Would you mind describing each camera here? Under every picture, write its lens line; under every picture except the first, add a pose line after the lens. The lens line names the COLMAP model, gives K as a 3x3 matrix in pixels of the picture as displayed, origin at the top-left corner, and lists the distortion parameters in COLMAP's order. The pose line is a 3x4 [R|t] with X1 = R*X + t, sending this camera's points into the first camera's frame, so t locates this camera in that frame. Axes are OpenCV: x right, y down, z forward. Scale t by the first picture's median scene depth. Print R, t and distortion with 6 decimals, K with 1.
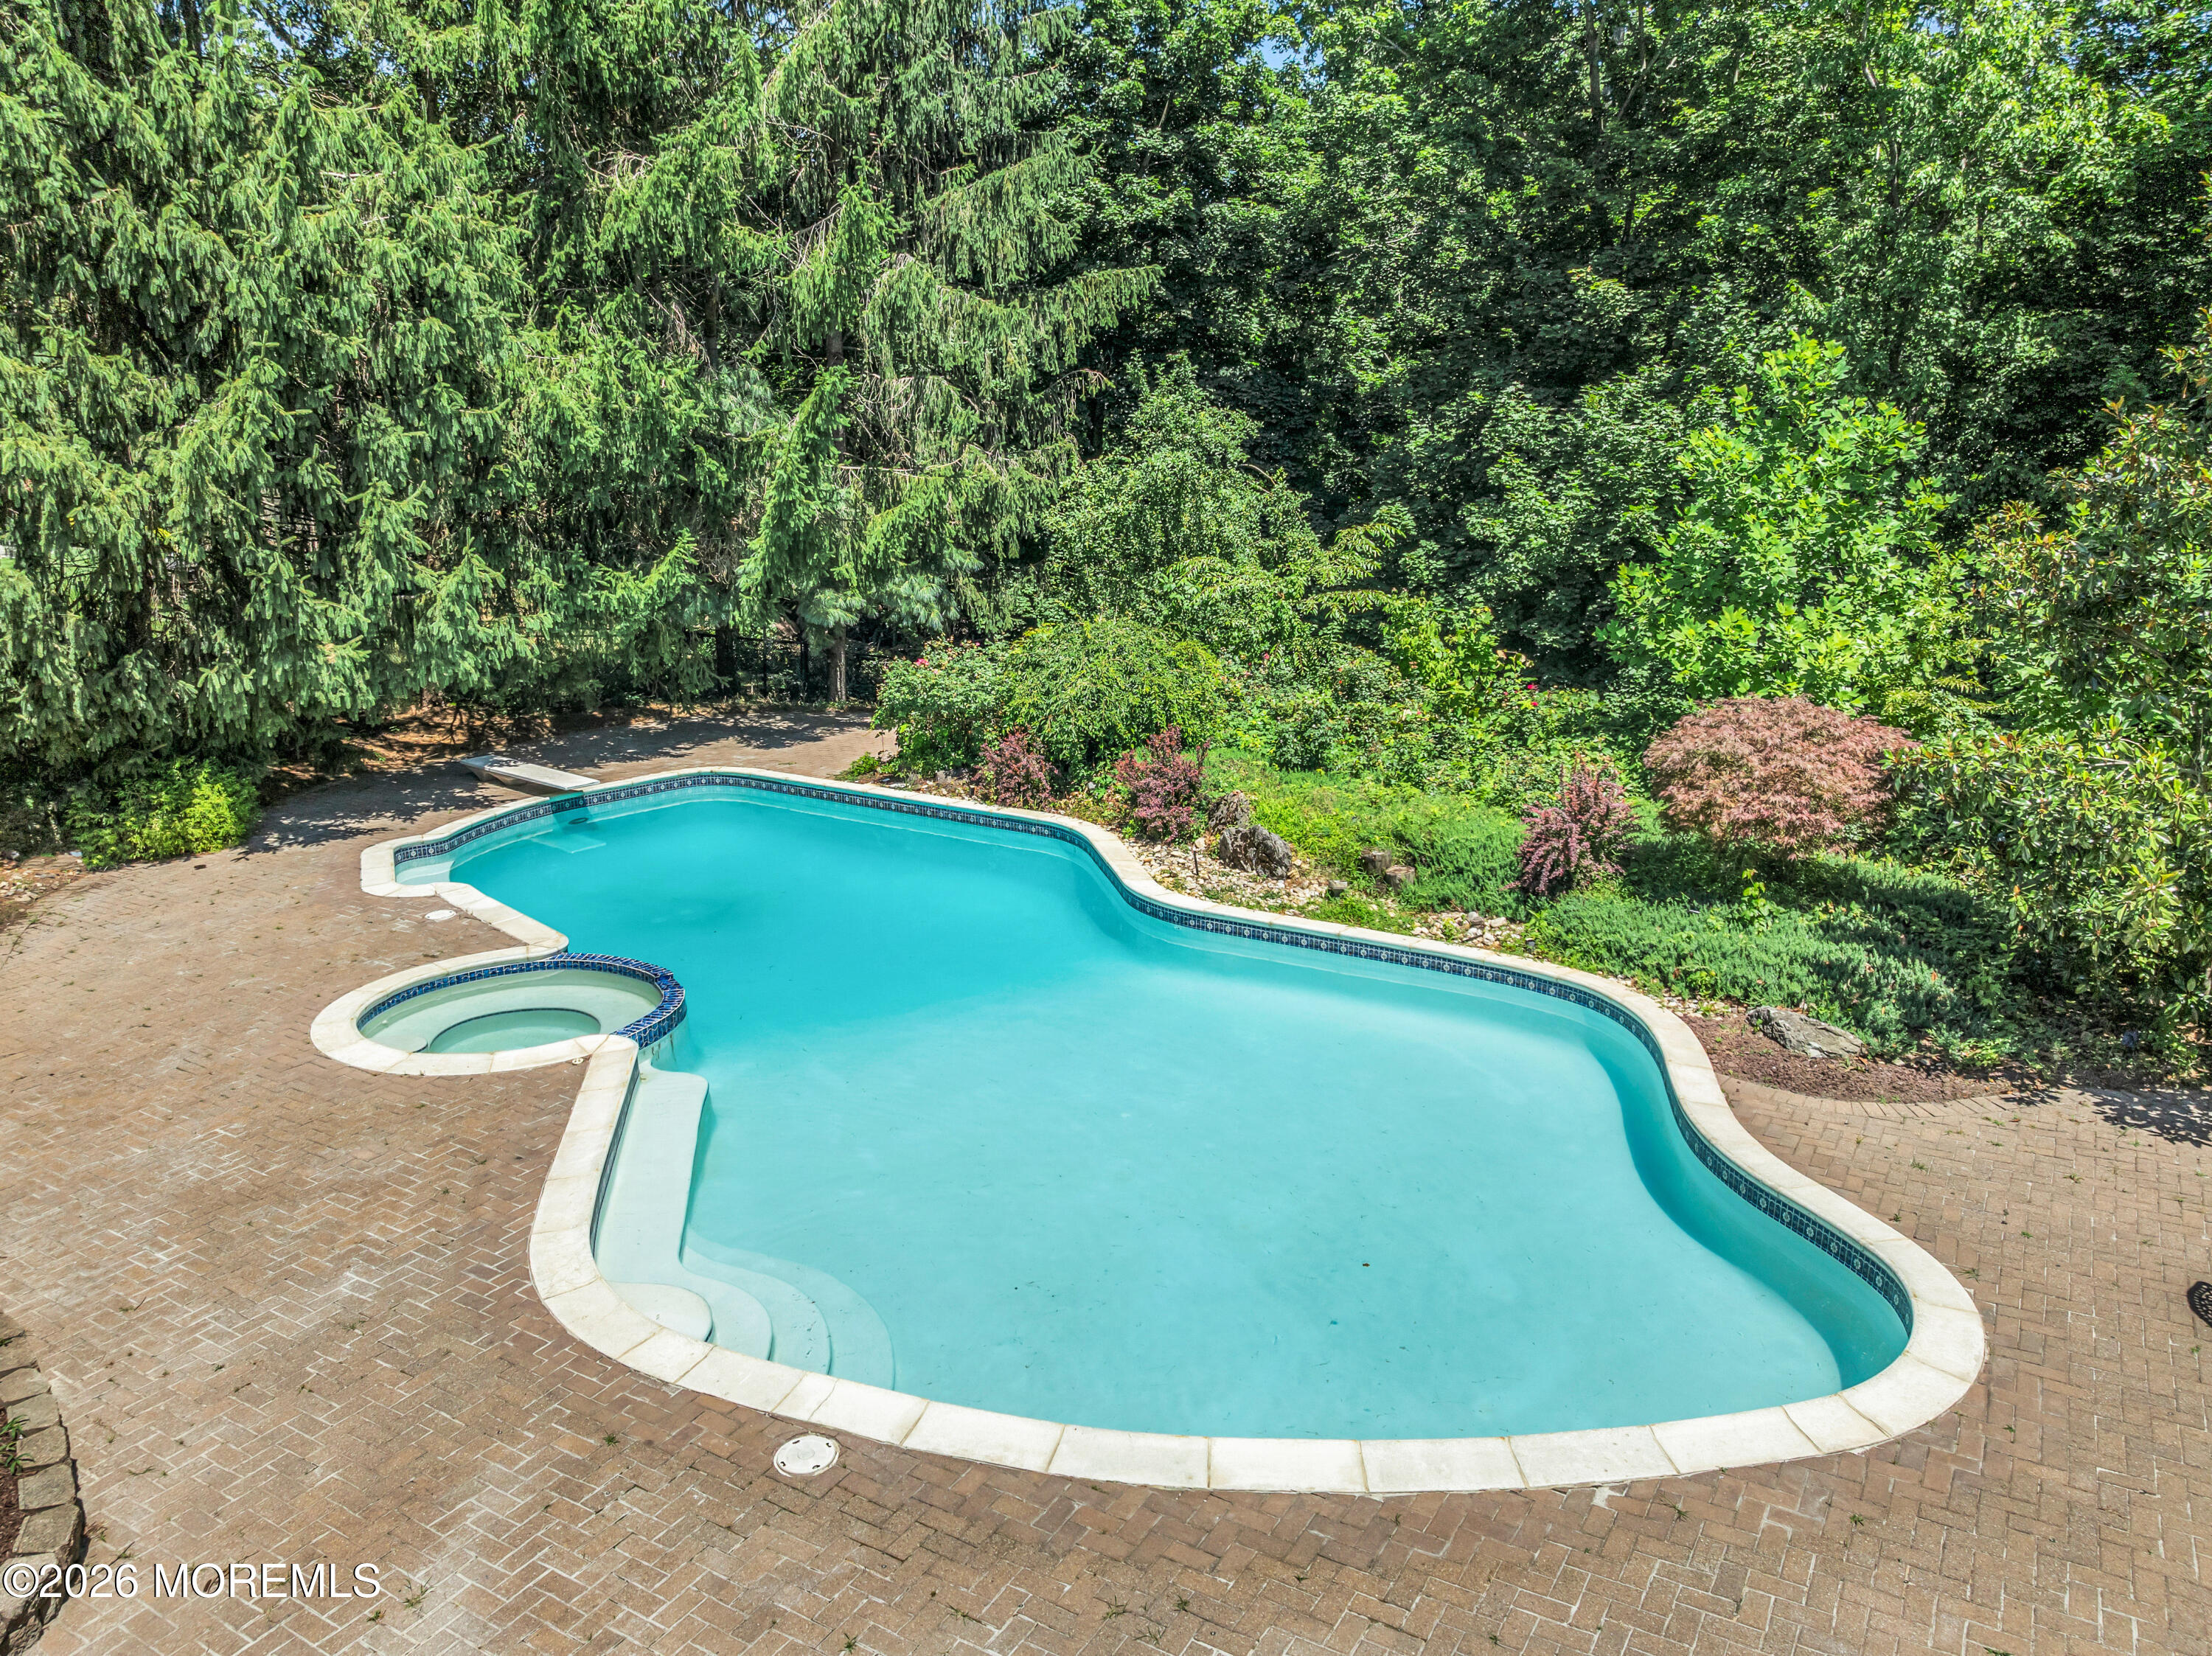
lens RADIAL K [[1558.5, 0, 1106.0], [0, 1558.5, 828.0], [0, 0, 1]] dist [-0.034943, -0.005194]
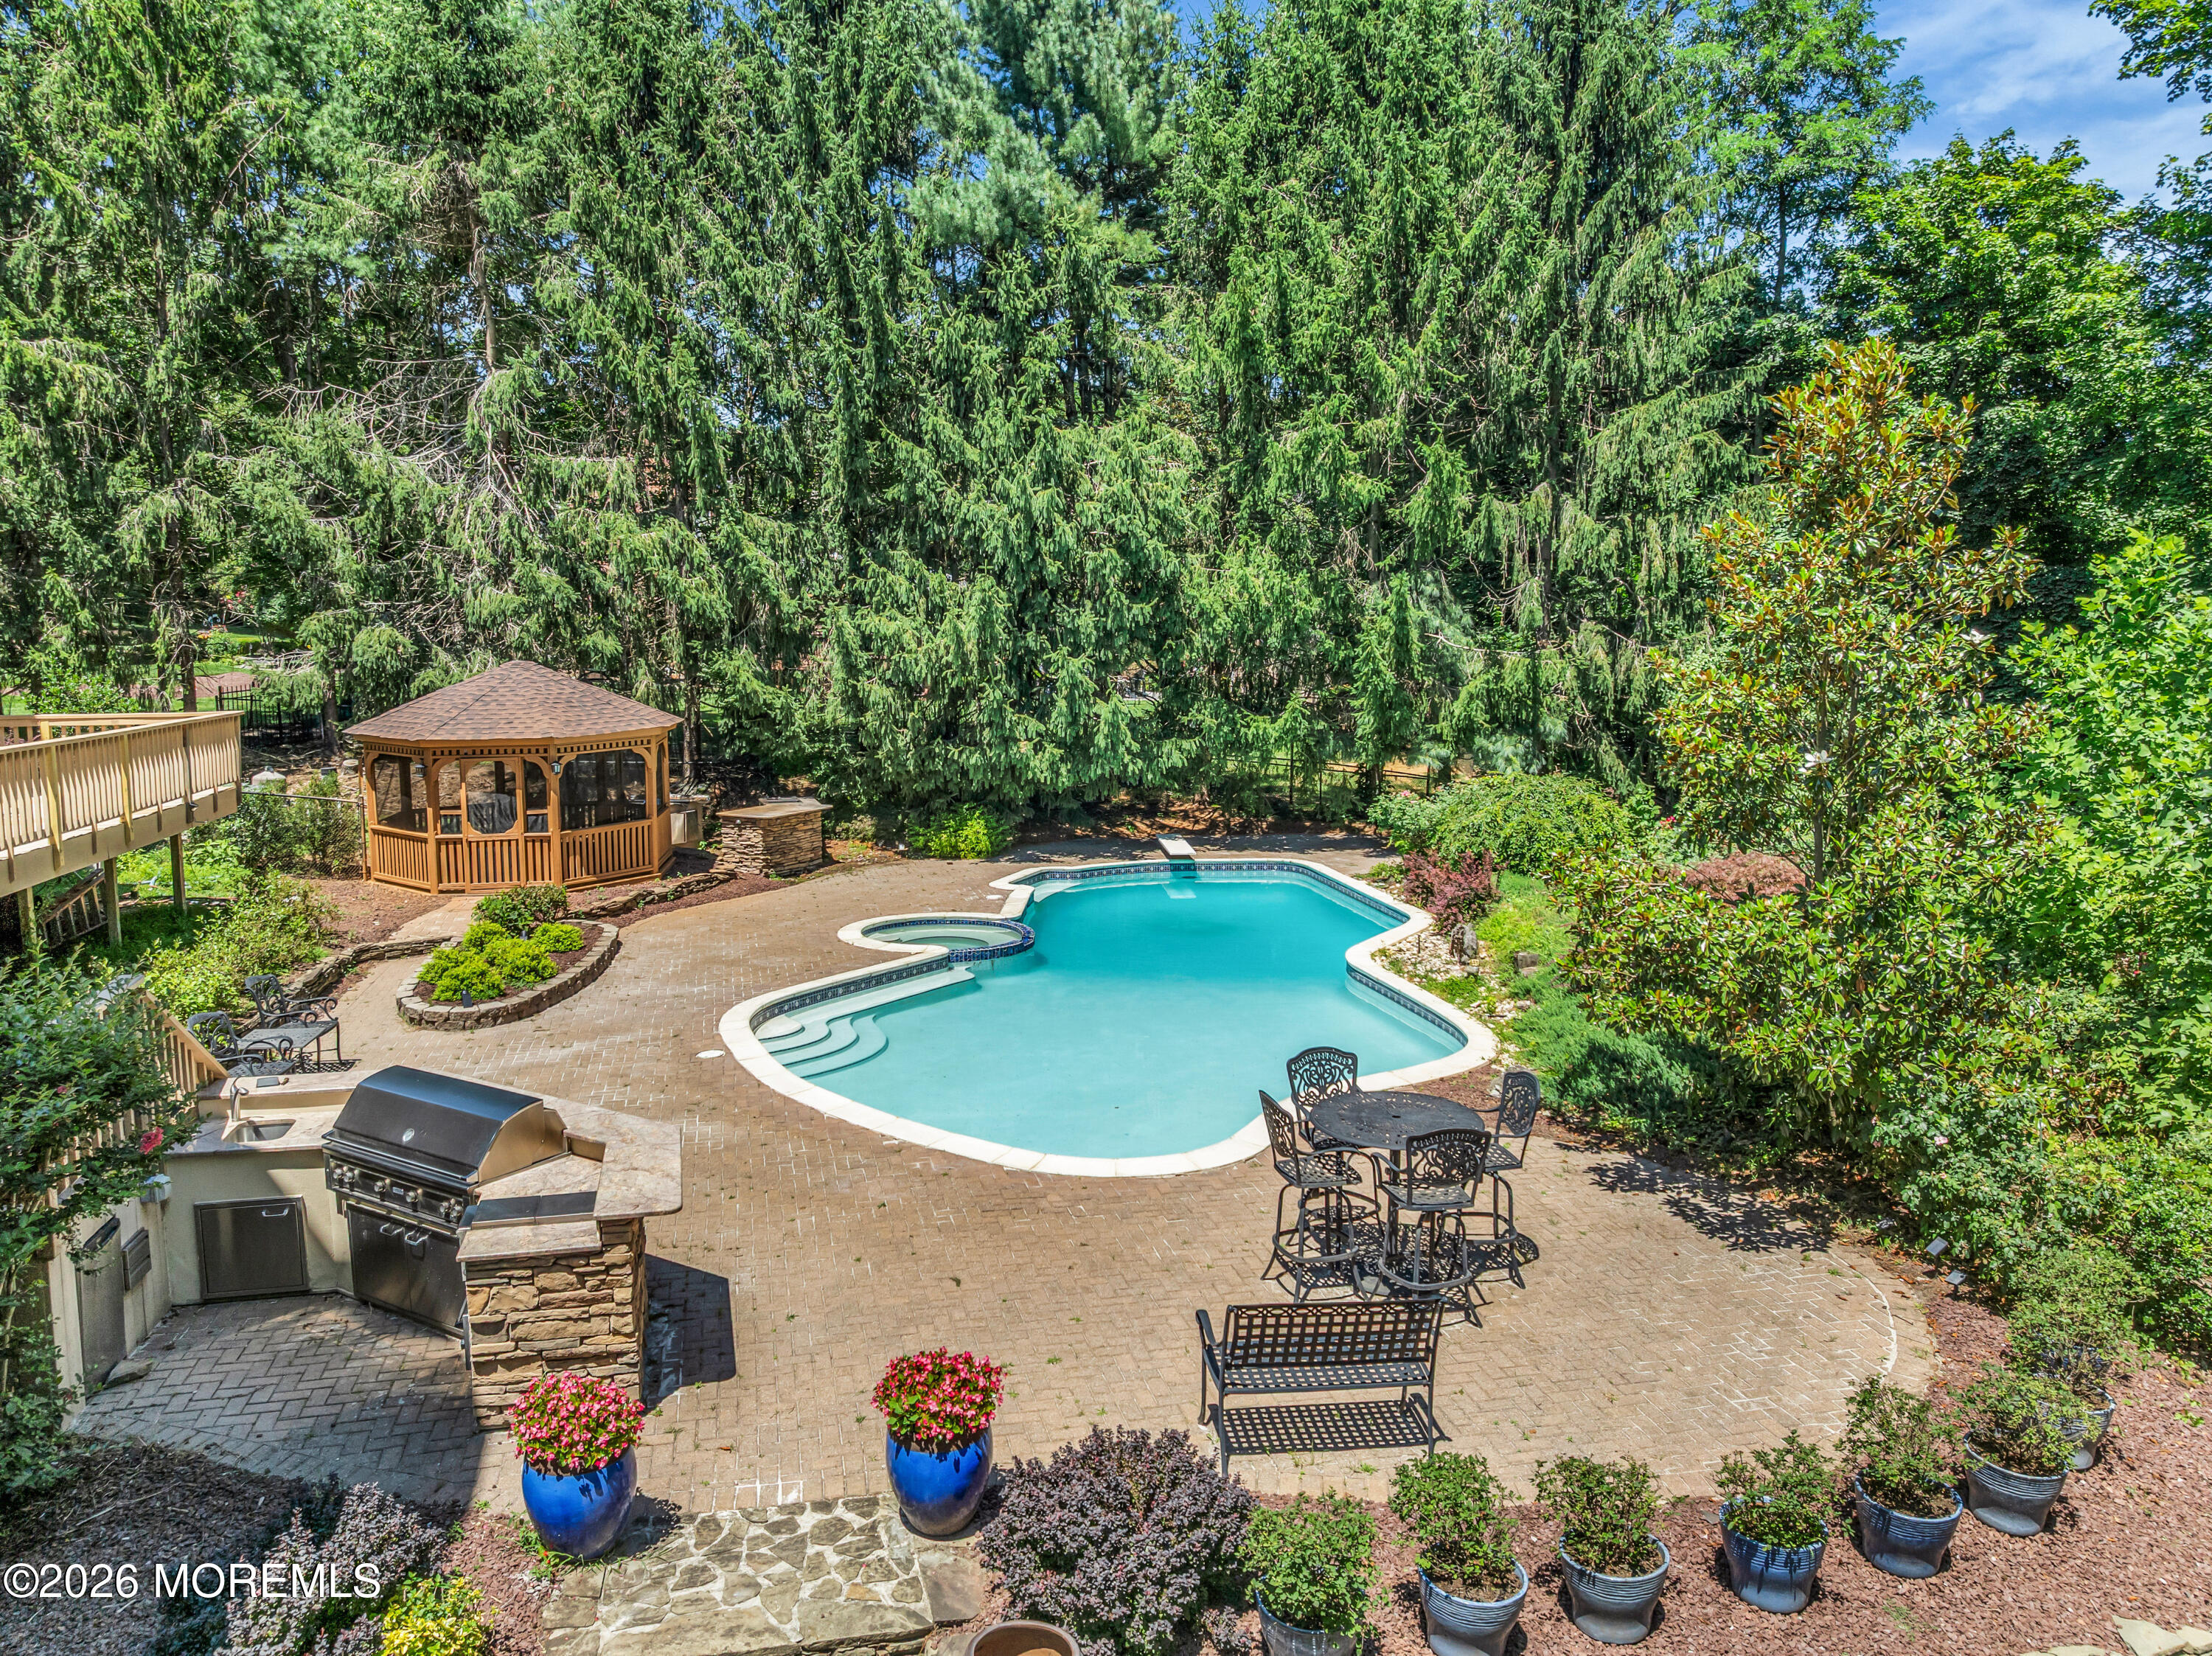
lens RADIAL K [[1558.5, 0, 1106.0], [0, 1558.5, 828.0], [0, 0, 1]] dist [-0.034943, -0.005194]
pose [[0.697972, 0.103698, -0.708578, 0.782322], [-0.183028, 0.982429, -0.036512, 0.018686], [0.692341, 0.155174, 0.704688, -0.126197]]
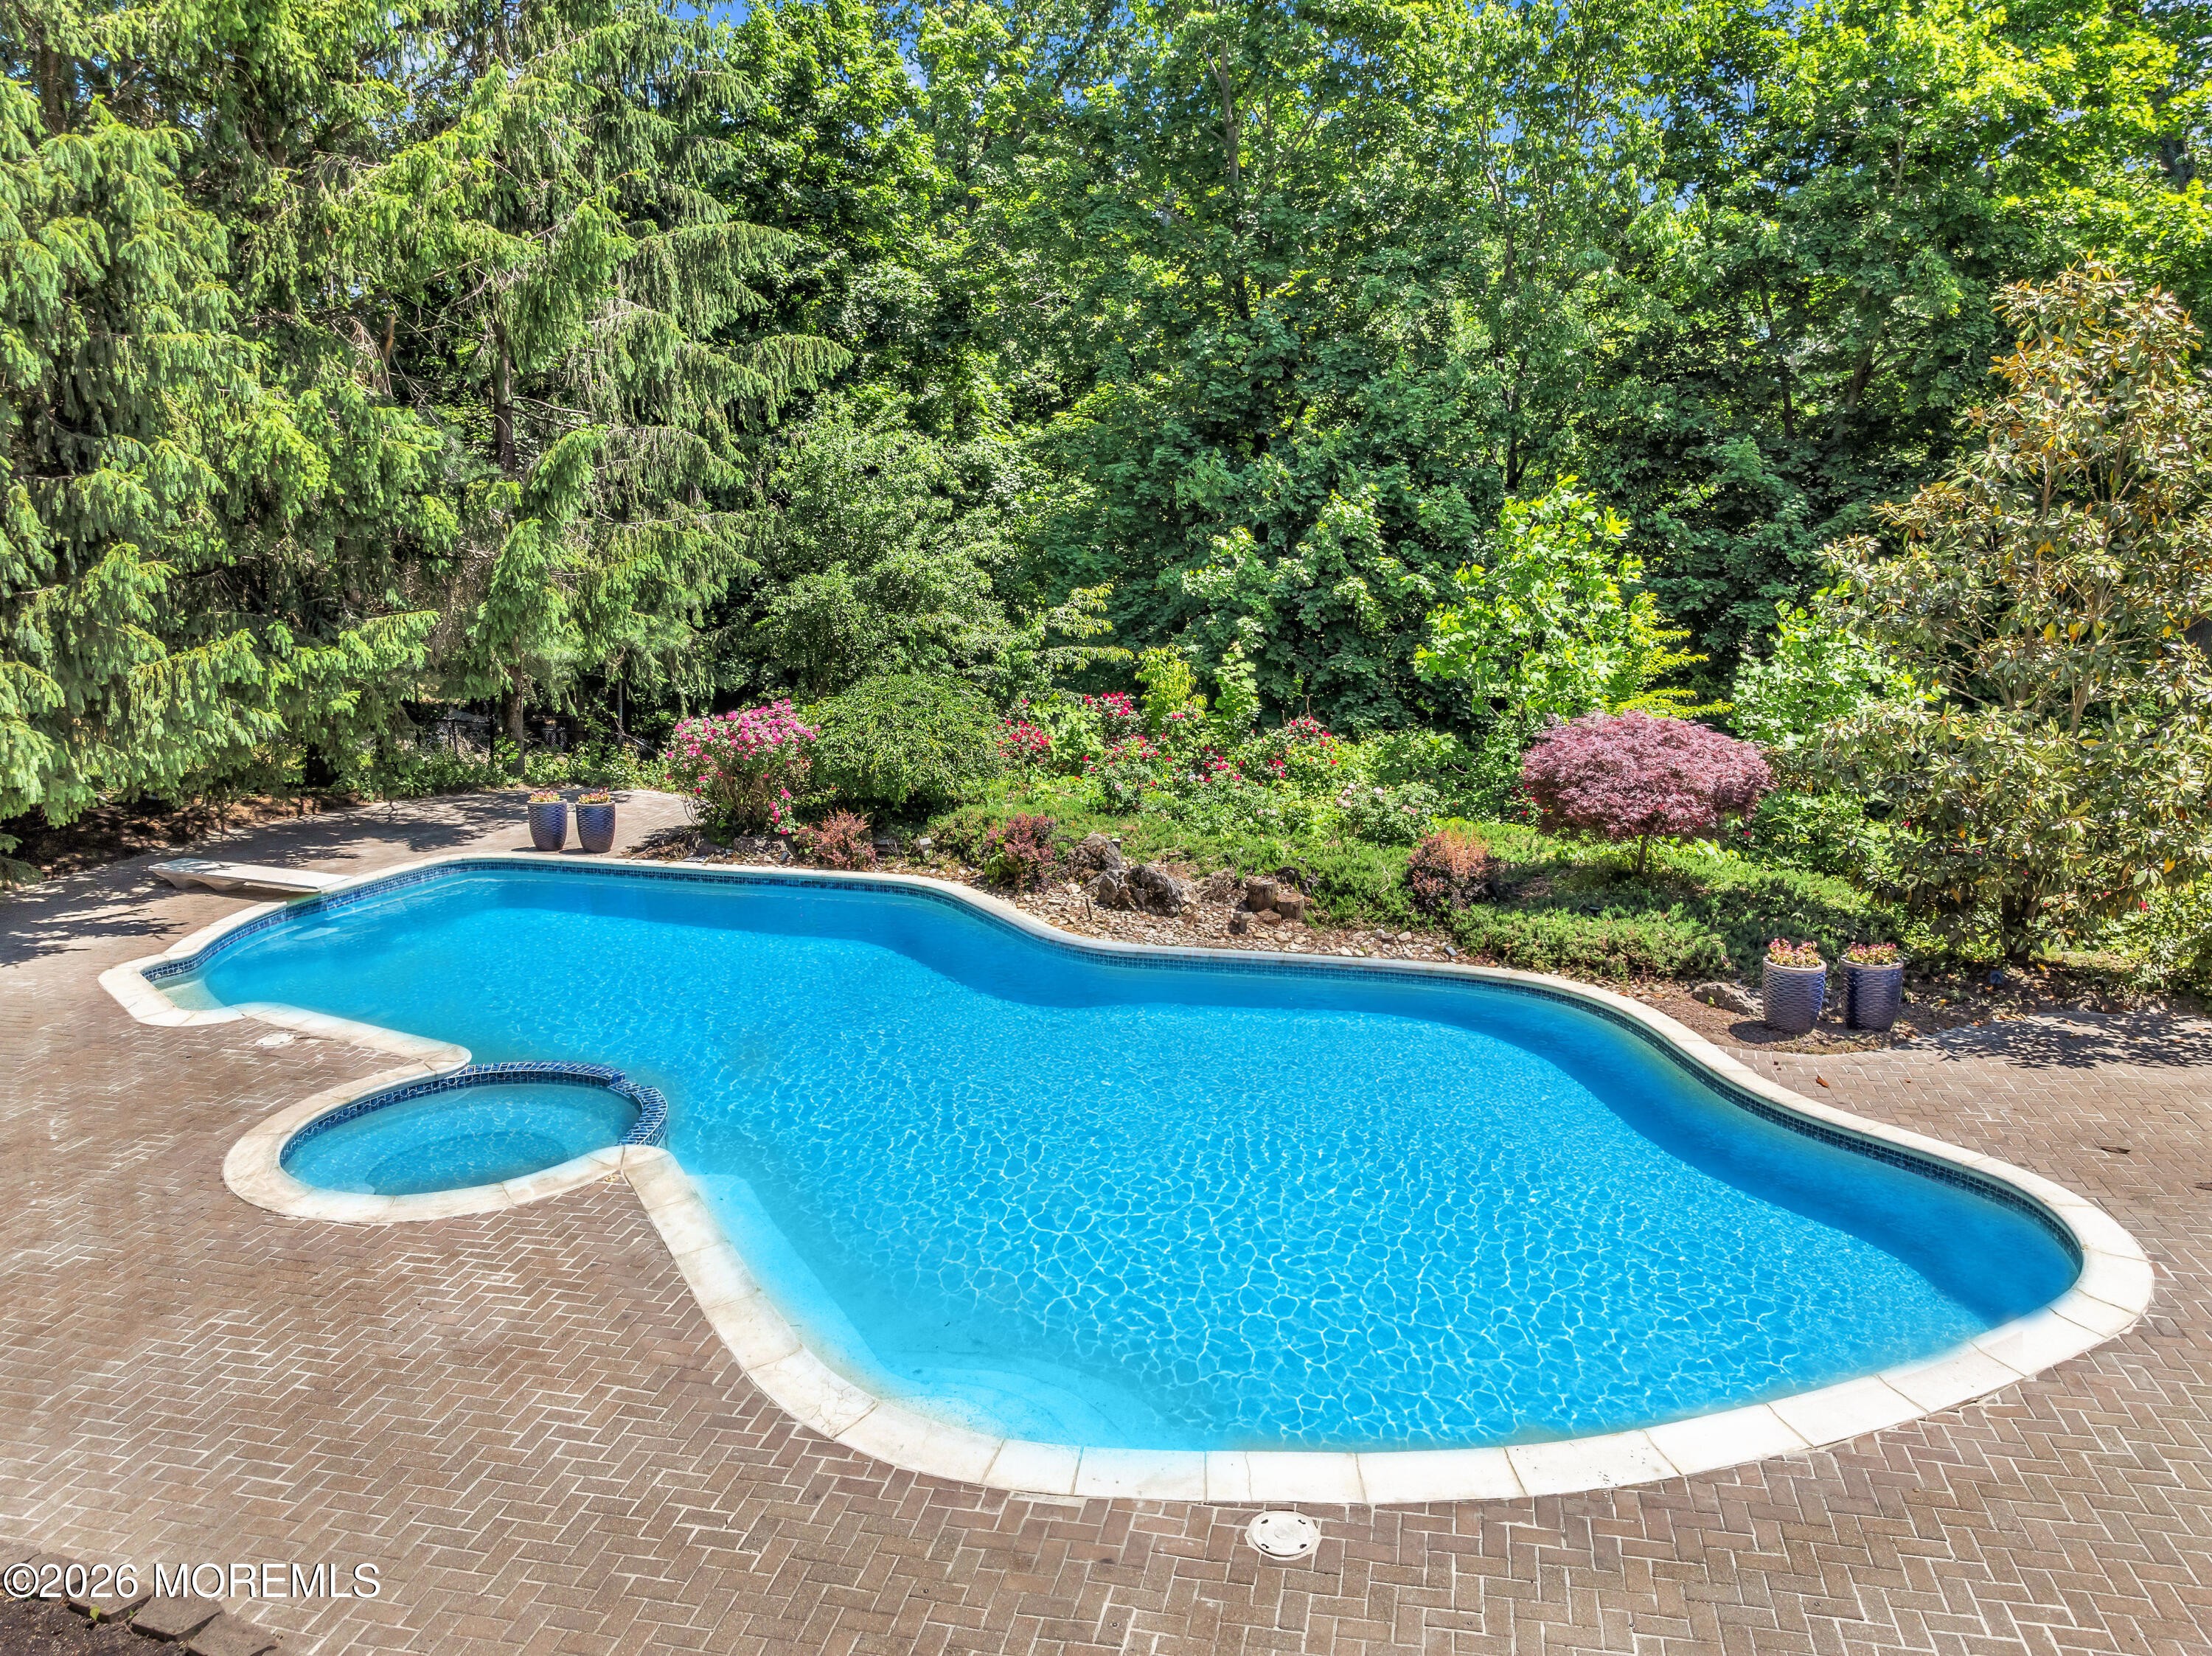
lens RADIAL K [[1530.7, 0, 1106.0], [0, 1530.7, 828.0], [0, 0, 1]] dist [0.002939, -0.068084]
pose [[0.945858, -0.067143, 0.317561, -0.231937], [0.081344, 0.996183, -0.031657, 0.003952], [-0.314223, 0.055775, 0.947709, 0.065355]]
